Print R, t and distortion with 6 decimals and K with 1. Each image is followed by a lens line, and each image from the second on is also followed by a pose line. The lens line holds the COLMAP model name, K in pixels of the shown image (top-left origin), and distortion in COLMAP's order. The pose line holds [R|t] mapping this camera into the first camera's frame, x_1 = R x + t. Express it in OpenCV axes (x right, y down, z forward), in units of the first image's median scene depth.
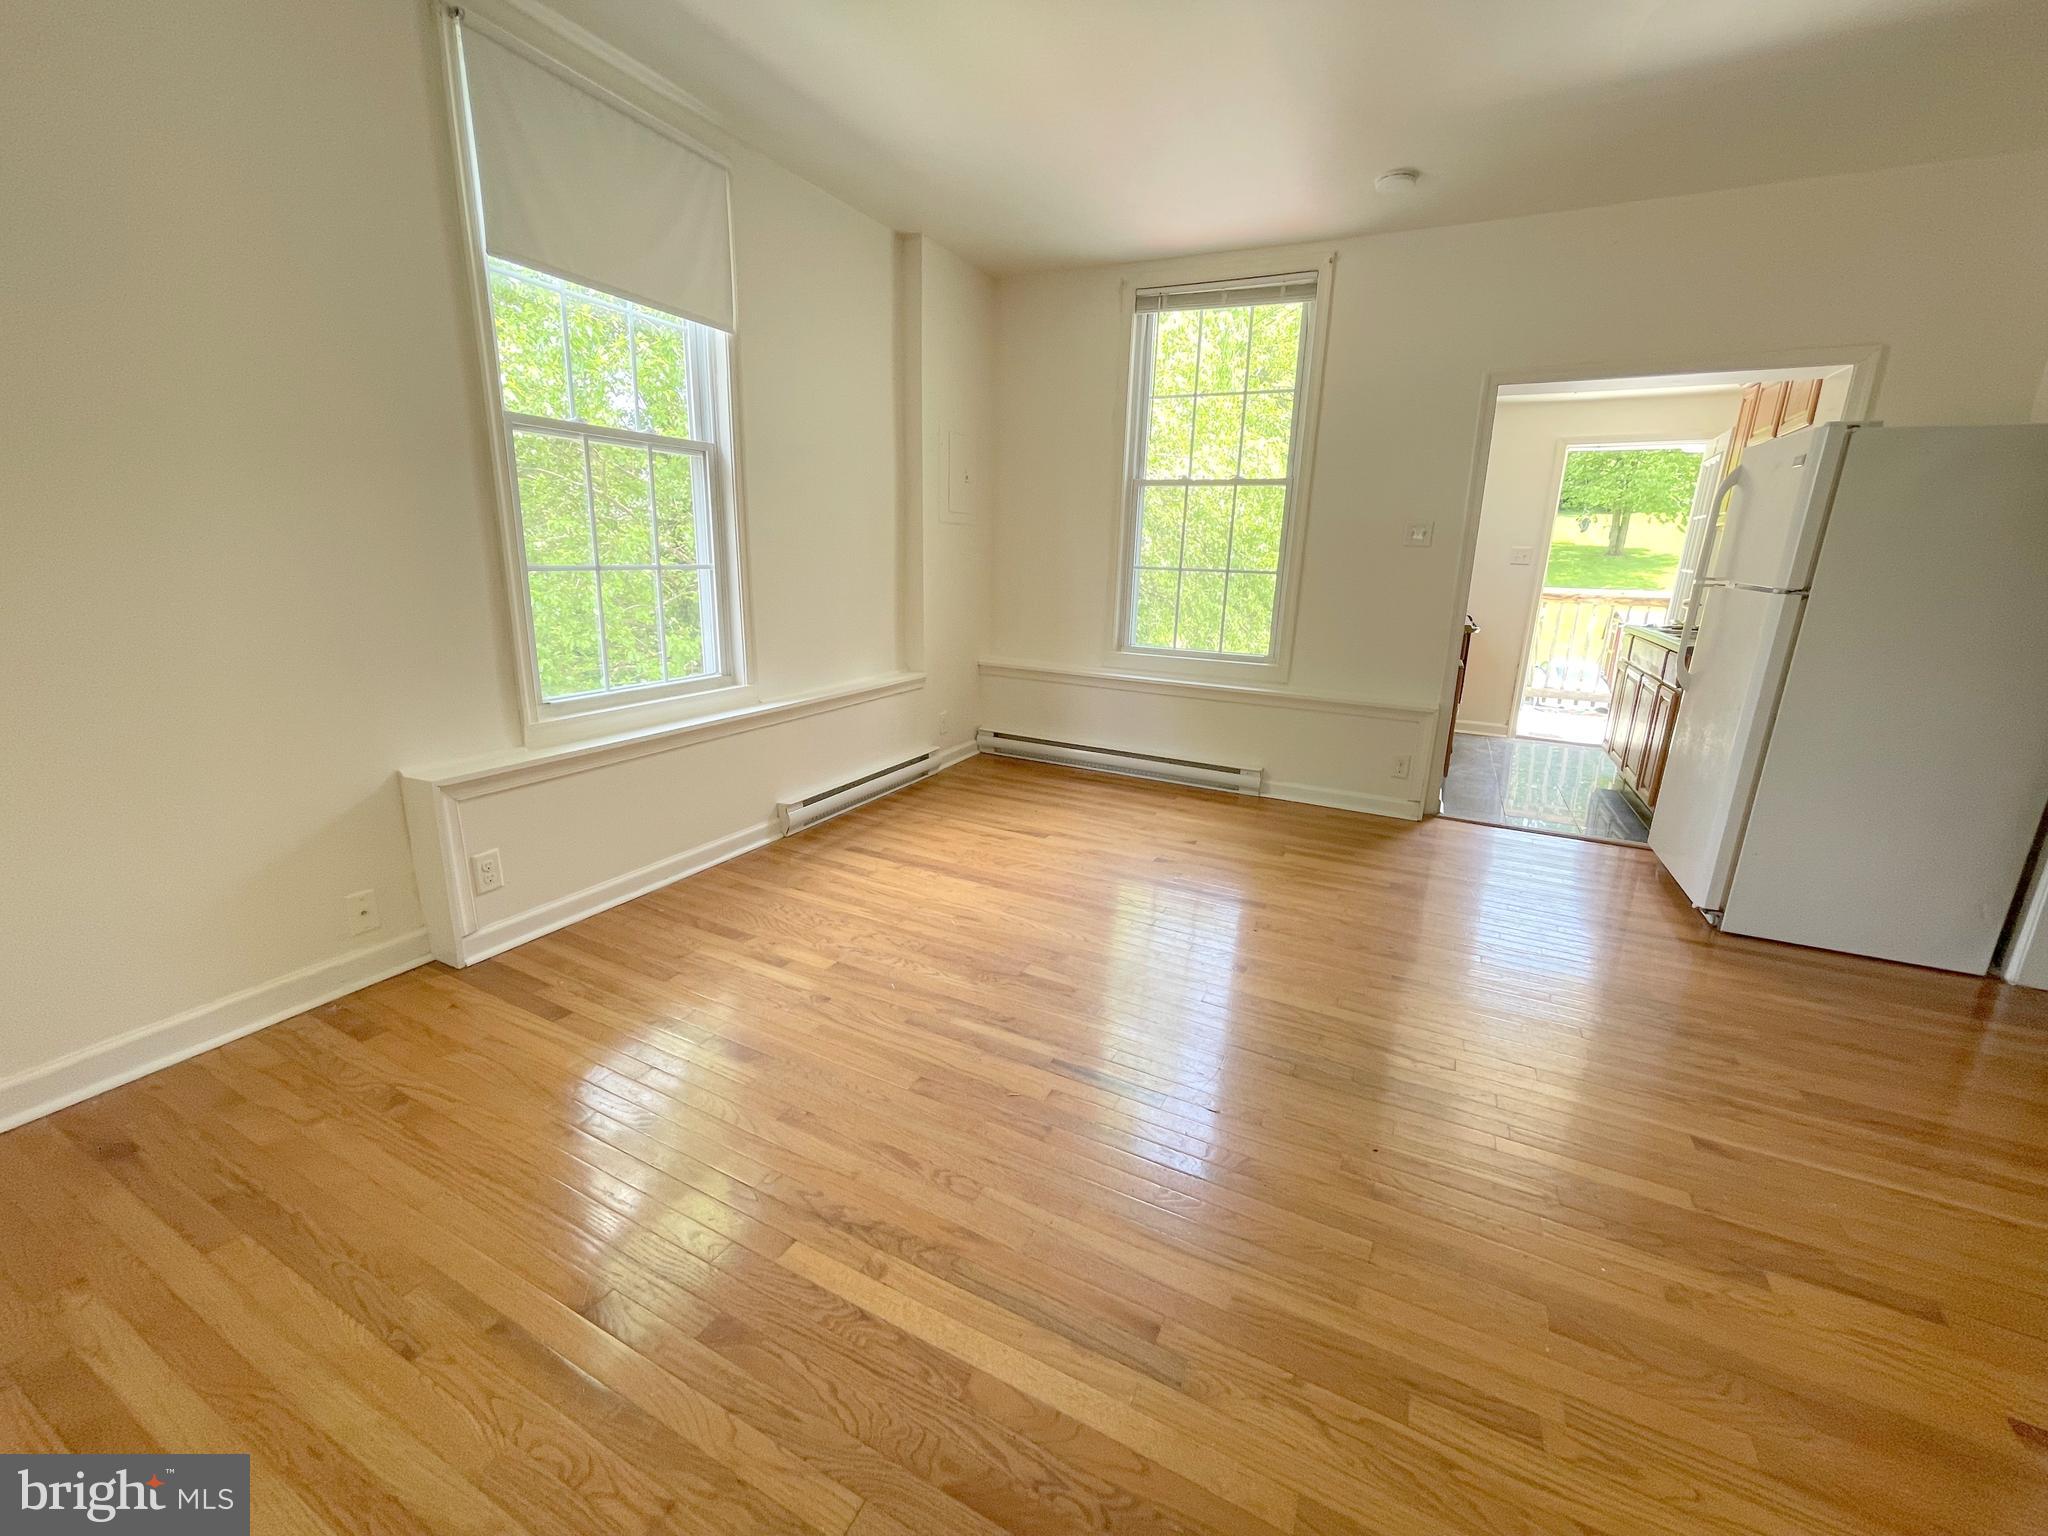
lens RADIAL K [[826.9, 0, 1019.3], [0, 826.9, 764.7], [0, 0, 1]] dist [-0.000861, -0.000439]
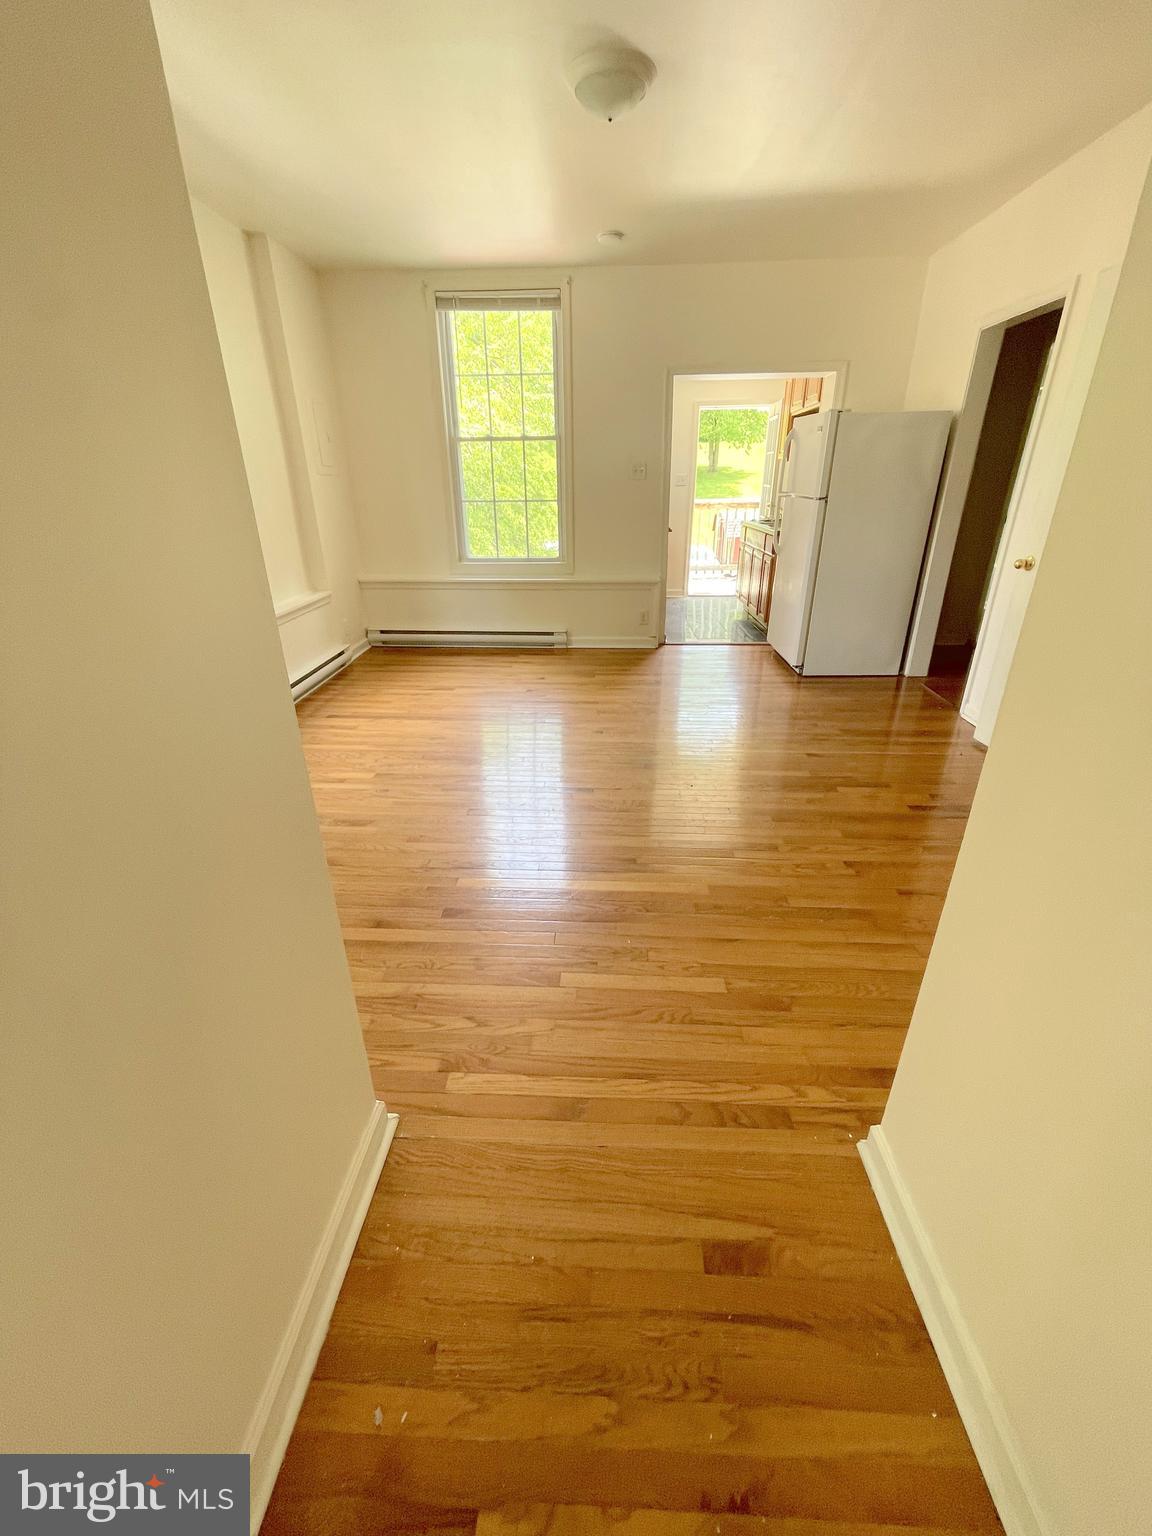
lens RADIAL K [[627.3, 0, 576.0], [0, 627.3, 768.0], [0, 0, 1]] dist [0.000863, 0.000075]
pose [[0.912134, -0.205352, 0.354742, -0.205971], [0.139535, 0.969324, 0.202339, 0.024429], [-0.385410, -0.135061, 0.912807, -0.183040]]
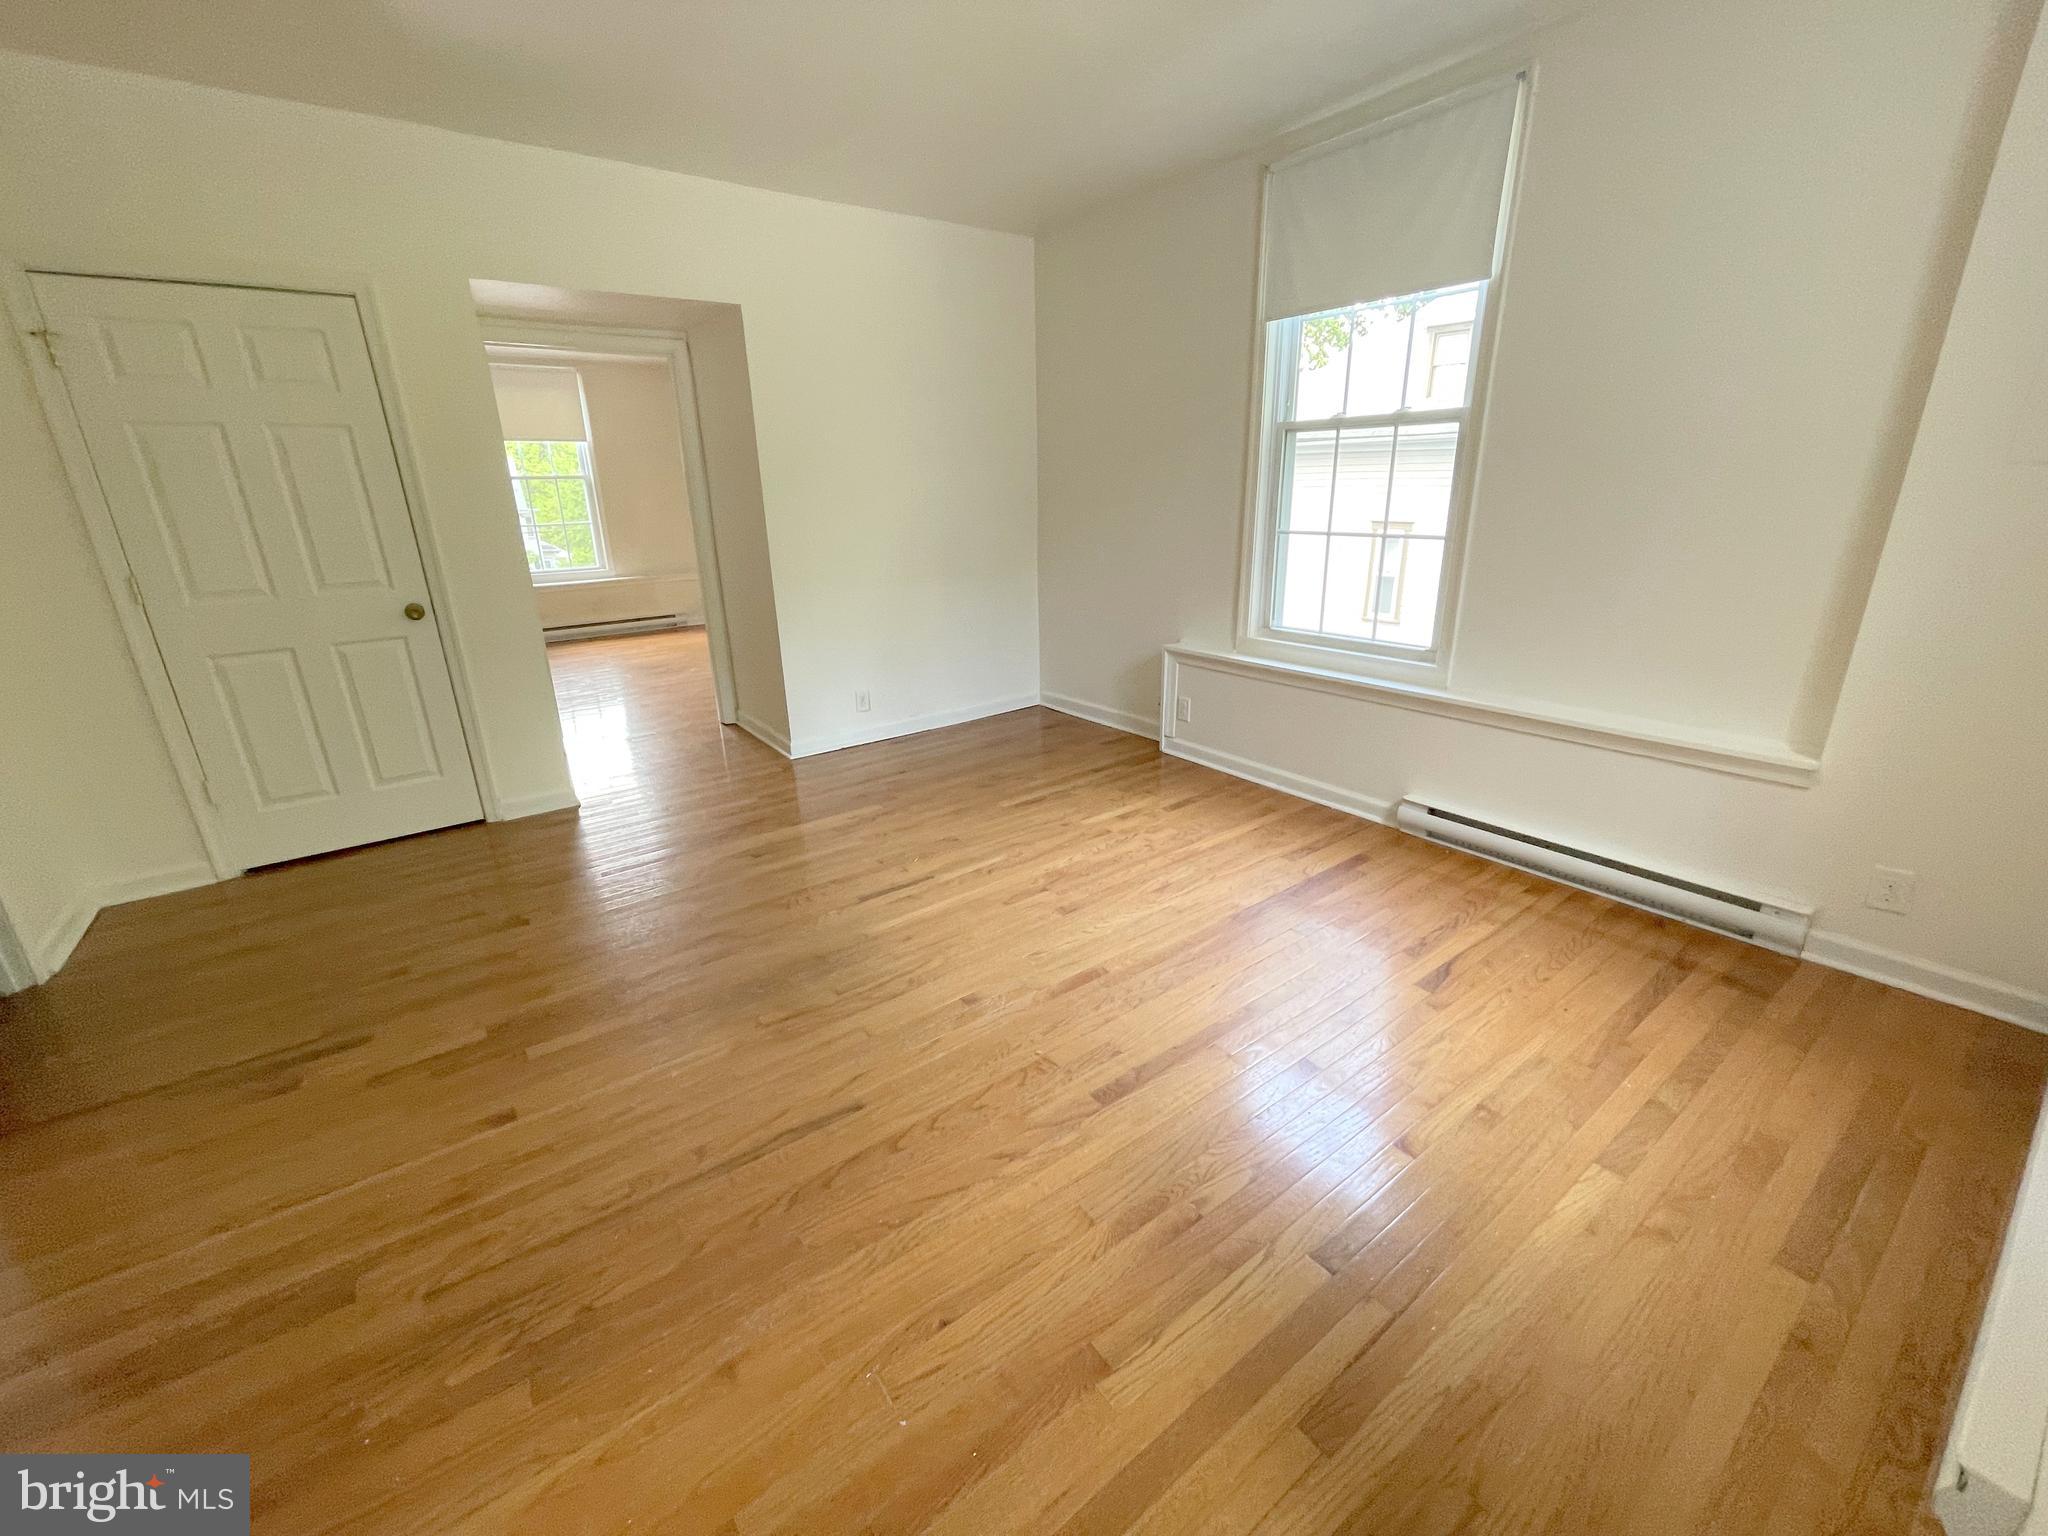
lens RADIAL K [[826.9, 0, 1019.3], [0, 826.9, 764.7], [0, 0, 1]] dist [-0.000861, -0.000439]
pose [[-0.454678, 0.265706, -0.850099, 0.663649], [-0.219288, 0.891686, 0.395991, -0.246647], [0.863238, 0.366465, -0.347164, 0.895663]]
